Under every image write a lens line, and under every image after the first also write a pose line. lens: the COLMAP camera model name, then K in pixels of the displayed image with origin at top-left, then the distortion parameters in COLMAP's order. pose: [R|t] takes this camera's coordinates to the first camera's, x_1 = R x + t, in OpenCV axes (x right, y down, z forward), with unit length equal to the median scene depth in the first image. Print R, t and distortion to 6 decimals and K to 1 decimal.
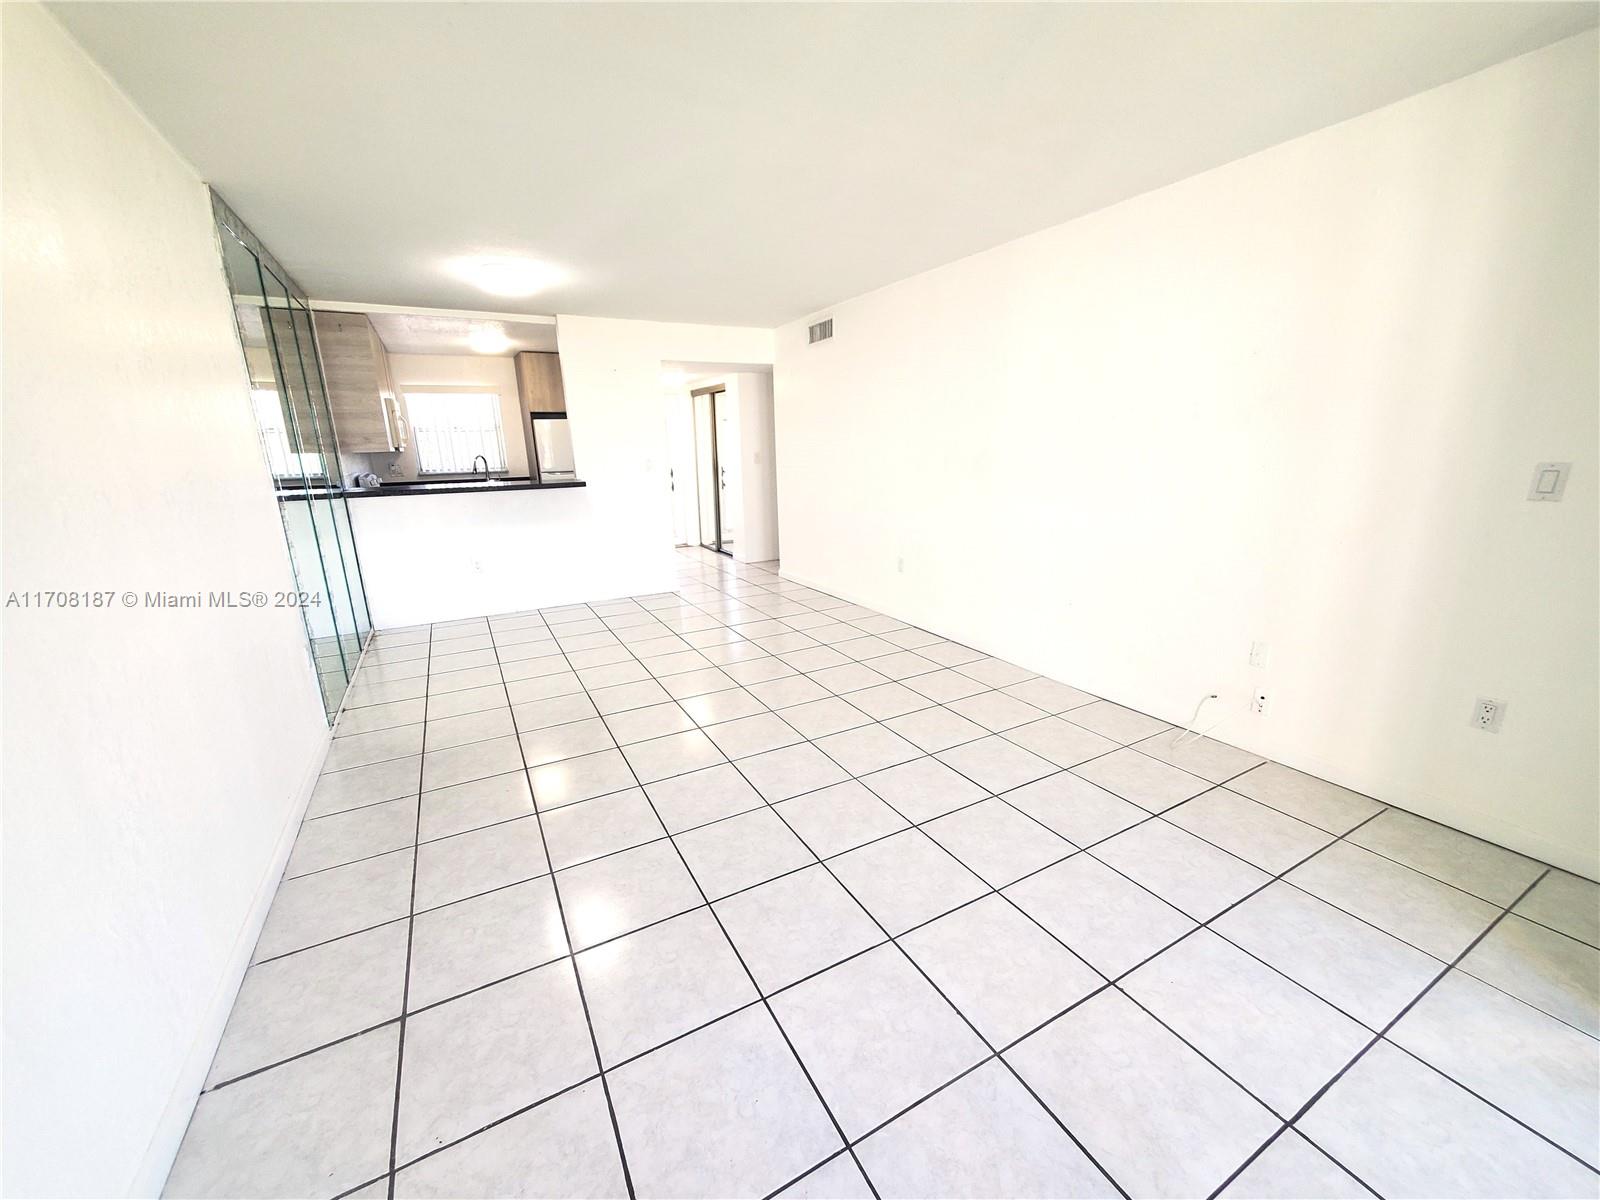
lens RADIAL K [[633.7, 0, 799.3], [0, 633.7, 610.1], [0, 0, 1]] dist [0.002465, -0.001673]
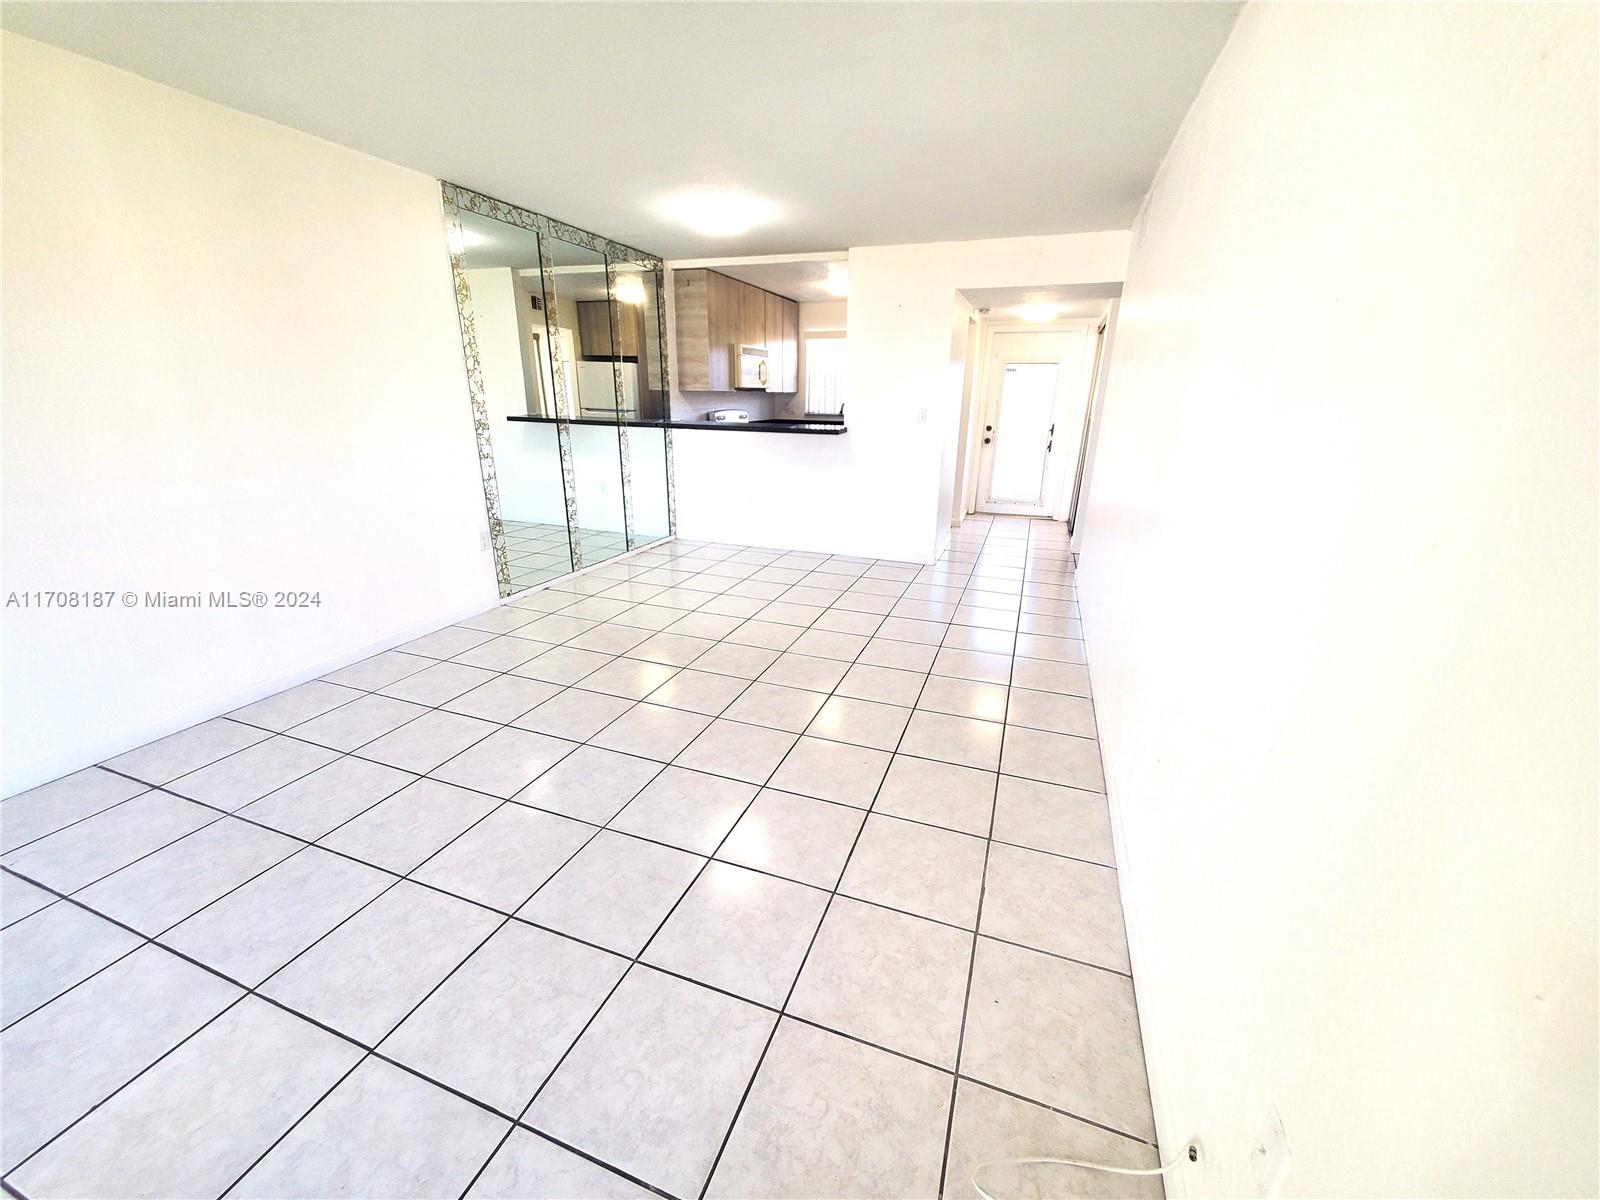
lens RADIAL K [[633.7, 0, 796.7], [0, 633.7, 608.6], [0, 0, 1]] dist [0.002465, -0.001673]
pose [[0.633522, 0.274617, -0.723350, 0.372335], [-0.223119, 0.960020, 0.169056, -0.088587], [0.740856, 0.054293, 0.669466, 0.325365]]
